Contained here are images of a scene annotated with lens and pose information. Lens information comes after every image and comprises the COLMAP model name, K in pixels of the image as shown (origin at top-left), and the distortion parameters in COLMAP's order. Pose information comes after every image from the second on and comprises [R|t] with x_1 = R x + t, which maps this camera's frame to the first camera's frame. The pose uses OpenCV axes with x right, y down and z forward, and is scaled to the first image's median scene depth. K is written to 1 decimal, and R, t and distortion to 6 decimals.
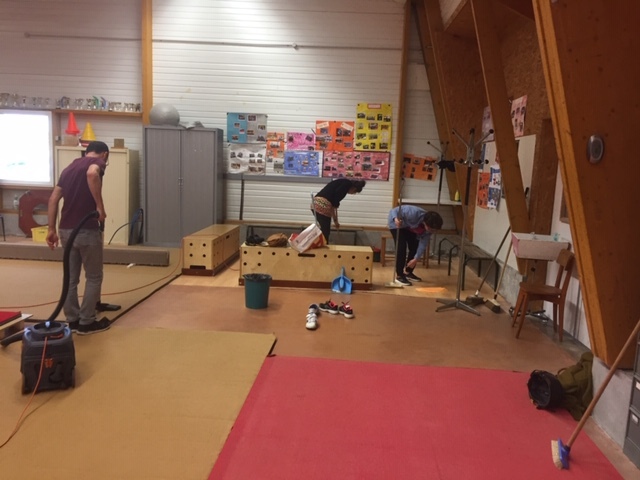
lens RADIAL K [[546.7, 0, 324.3], [0, 546.7, 240.0], [0, 0, 1]] dist [0.065071, -0.072785]
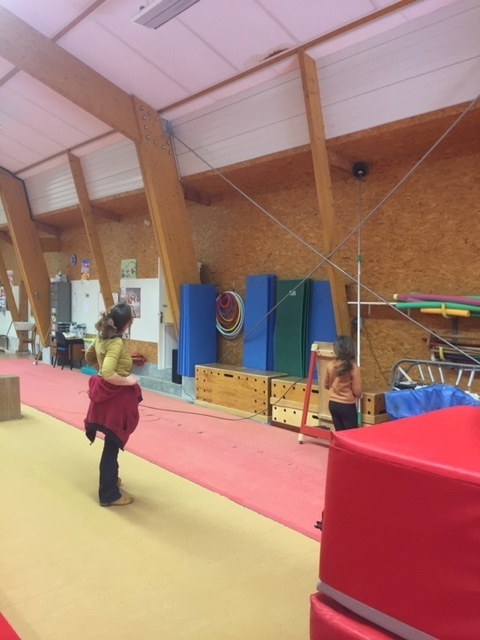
lens RADIAL K [[546.7, 0, 241.2], [0, 546.7, 320.2], [0, 0, 1]] dist [0.065071, -0.072785]
pose [[0.719960, -0.063031, 0.691148, -0.443399], [0.112109, 0.993351, -0.026192, 0.105449], [-0.684901, 0.096341, 0.722239, -1.050594]]
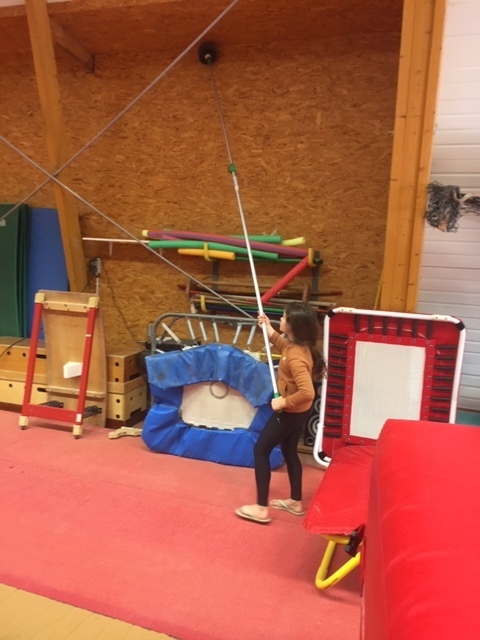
lens RADIAL K [[546.7, 0, 241.6], [0, 546.7, 322.6], [0, 0, 1]] dist [0.065071, -0.072785]
pose [[0.274425, -0.158917, 0.948386, -0.414390], [0.095174, 0.985896, 0.137662, 0.104455], [-0.956887, 0.052484, 0.285679, -1.018729]]
